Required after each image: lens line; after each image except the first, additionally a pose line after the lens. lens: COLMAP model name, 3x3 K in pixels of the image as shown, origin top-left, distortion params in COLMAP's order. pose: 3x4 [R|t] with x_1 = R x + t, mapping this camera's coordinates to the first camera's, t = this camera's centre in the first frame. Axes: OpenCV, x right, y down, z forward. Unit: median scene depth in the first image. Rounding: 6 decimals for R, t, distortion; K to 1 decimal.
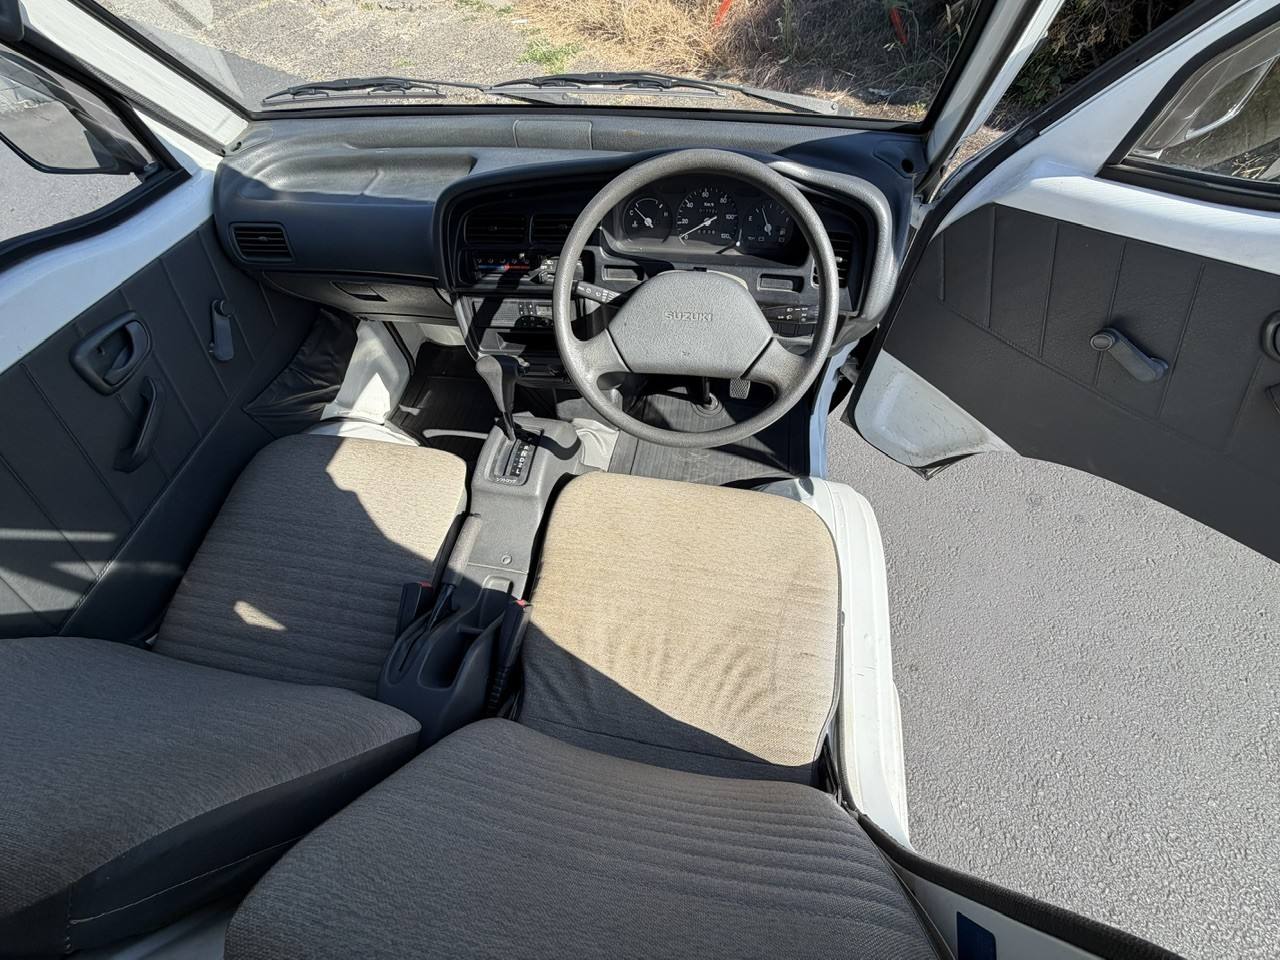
lens RADIAL K [[518.0, 0, 668.4], [0, 518.0, 453.1], [0, 0, 1]] dist [0.002984, 0.000300]
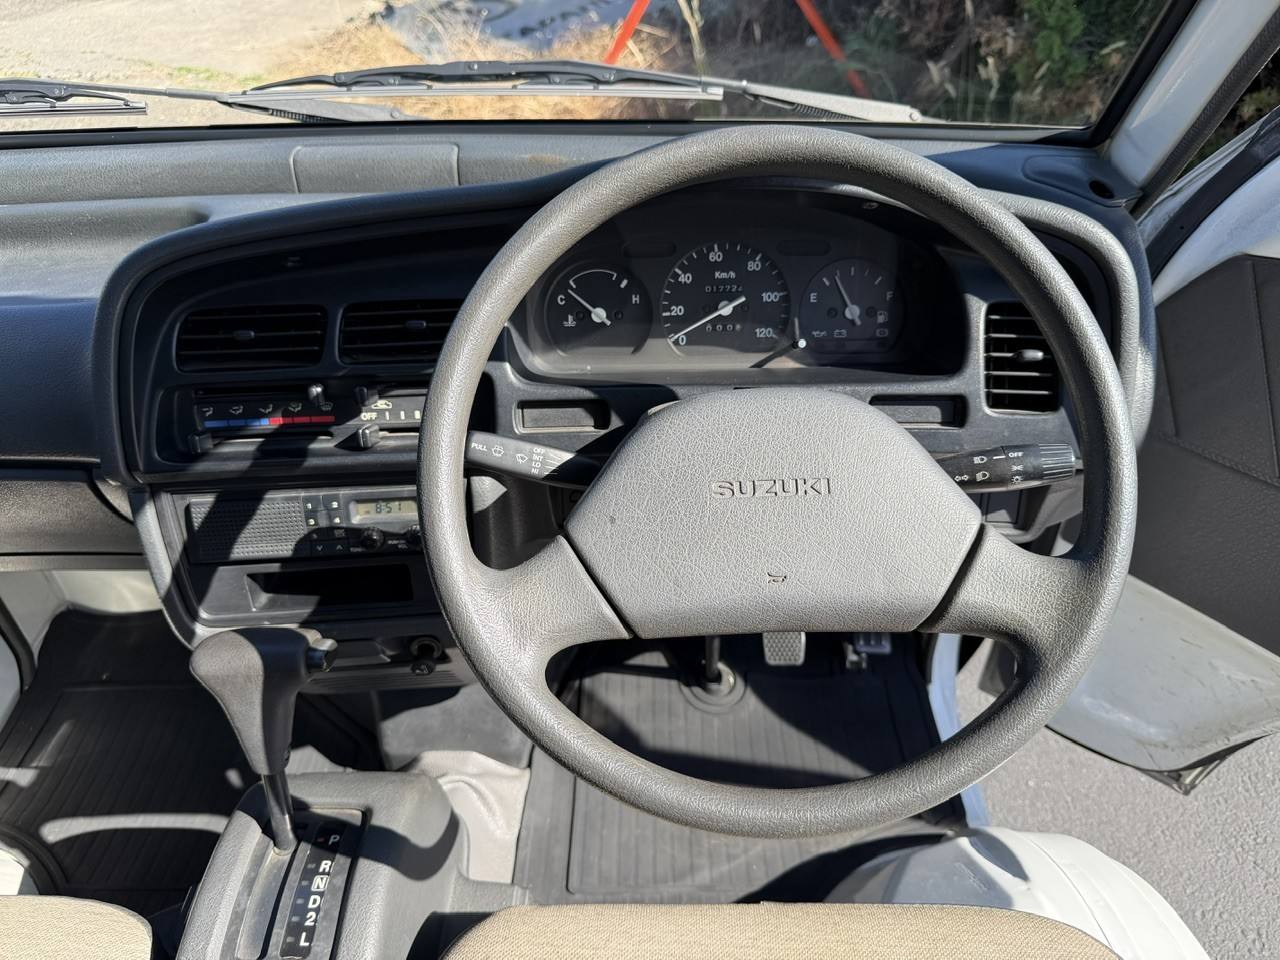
lens RADIAL K [[919.9, 0, 710.4], [0, 919.9, 486.3], [0, 0, 1]] dist [0.044158, -0.054211]
pose [[0.982238, -0.071220, 0.173597, -0.095587], [0.118279, 0.953221, -0.278173, -0.051453], [-0.145665, 0.293765, 0.944714, 0.237837]]
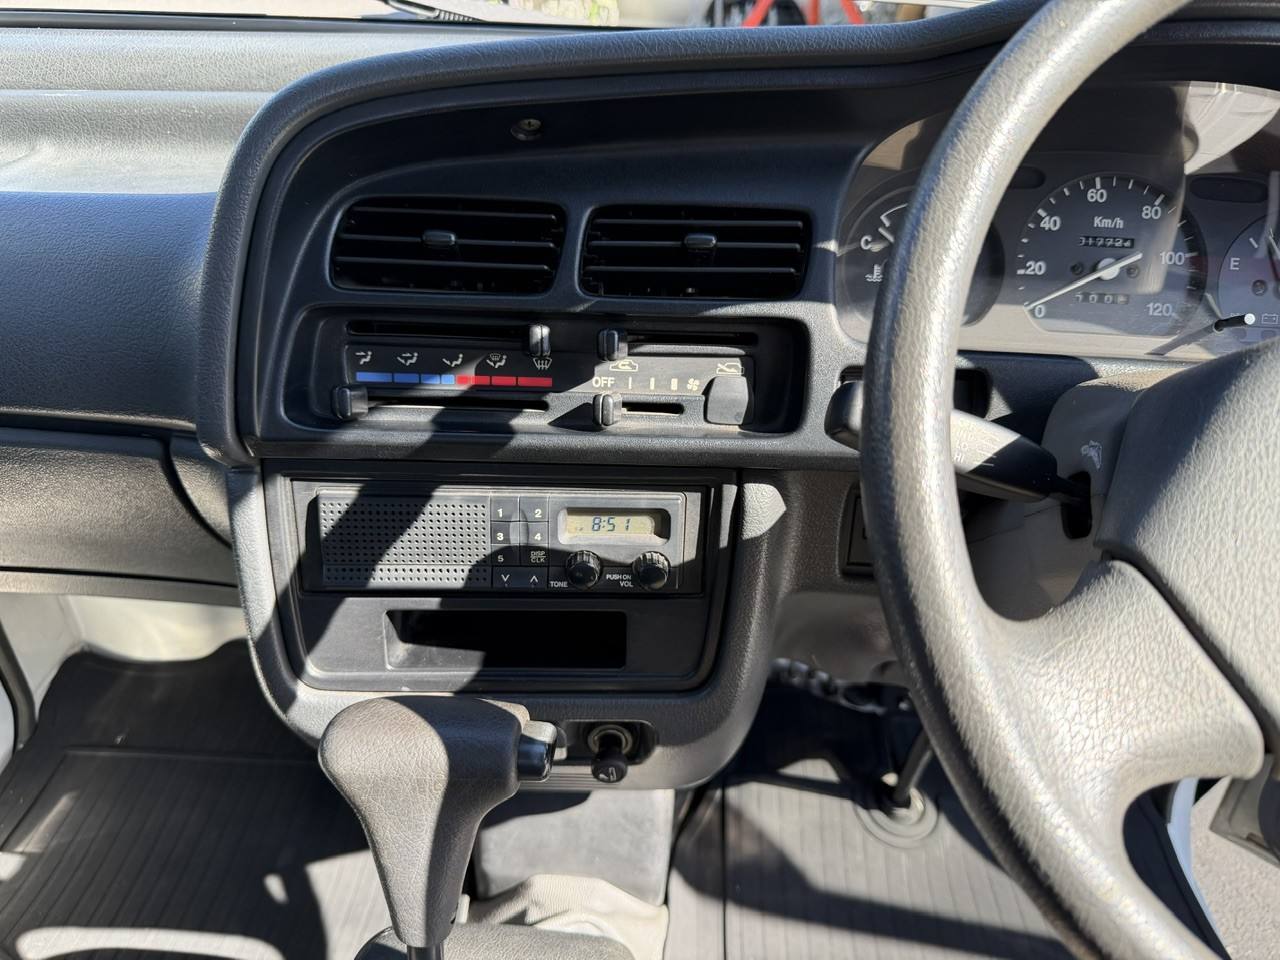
lens RADIAL K [[919.9, 0, 698.7], [0, 919.9, 495.3], [0, 0, 1]] dist [0.044158, -0.054211]
pose [[0.987017, 0.009367, 0.160344, -0.264905], [0.049553, 0.931843, -0.359463, -0.112838], [-0.152782, 0.362742, 0.919280, 0.539706]]
